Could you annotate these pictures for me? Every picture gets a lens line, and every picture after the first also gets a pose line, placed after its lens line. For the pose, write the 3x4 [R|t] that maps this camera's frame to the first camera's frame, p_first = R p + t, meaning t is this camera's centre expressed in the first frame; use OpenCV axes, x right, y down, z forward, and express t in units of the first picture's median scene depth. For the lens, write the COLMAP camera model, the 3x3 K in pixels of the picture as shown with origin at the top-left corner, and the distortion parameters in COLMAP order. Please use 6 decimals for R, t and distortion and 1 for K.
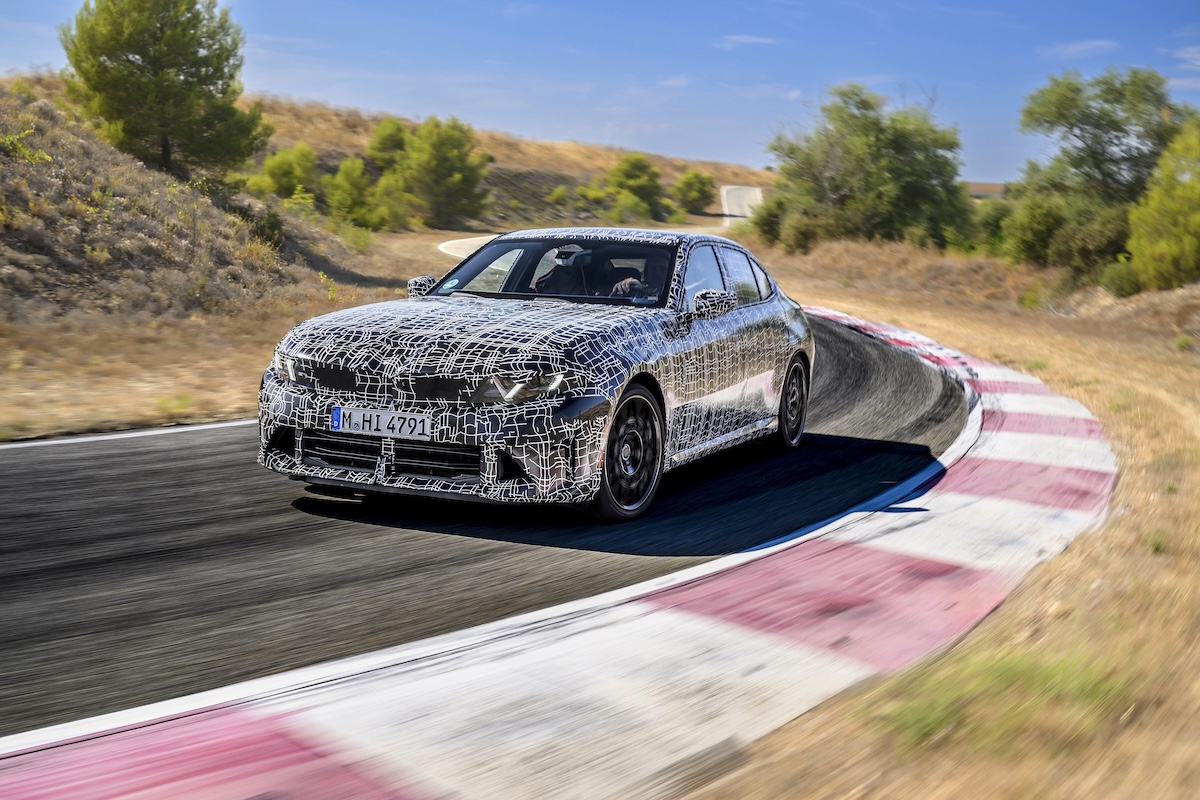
lens RADIAL K [[1250.1, 0, 600.0], [0, 1250.1, 400.0], [0, 0, 1]] dist [0.001266, 0.002654]
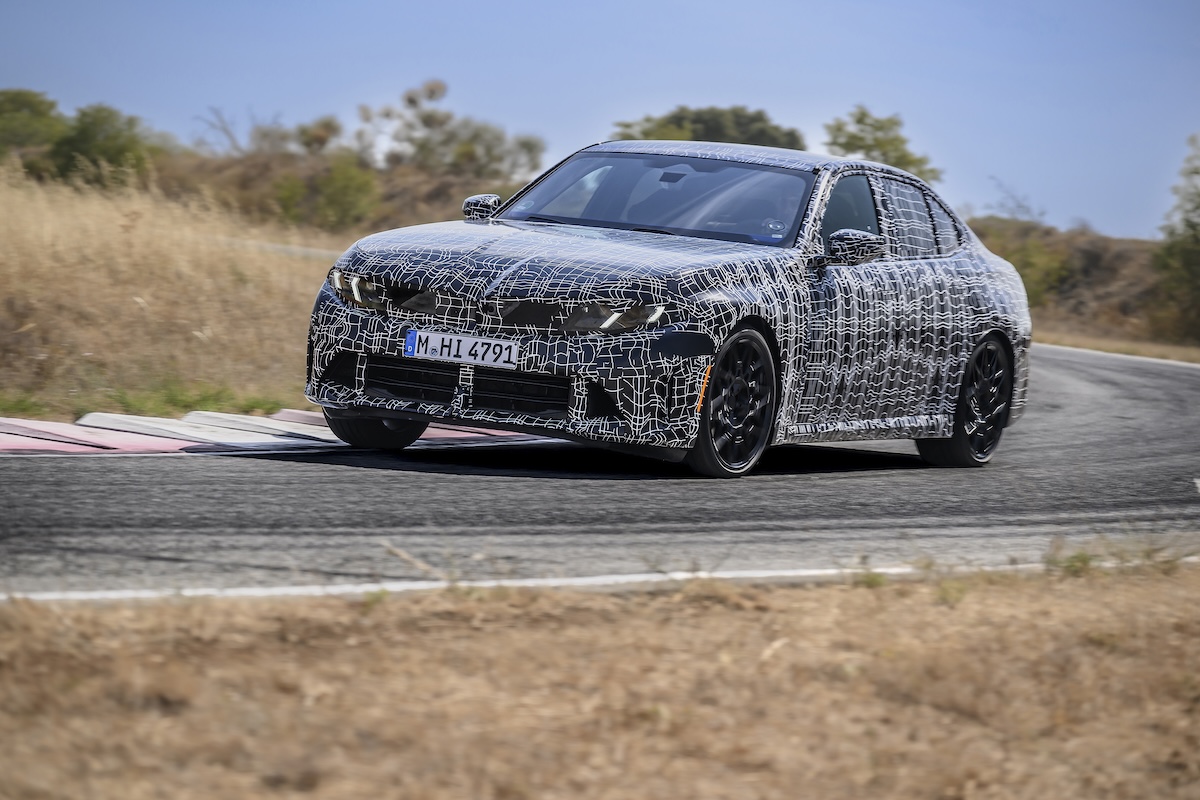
lens RADIAL K [[3643.8, 0, 600.0], [0, 3643.8, 400.0], [0, 0, 1]] dist [-0.005773, 0.160684]
pose [[0.997397, 0.058681, -0.041905, 0.038833], [-0.060863, 0.996747, -0.052826, 0.189241], [0.038669, 0.055239, 0.997724, -1.642598]]
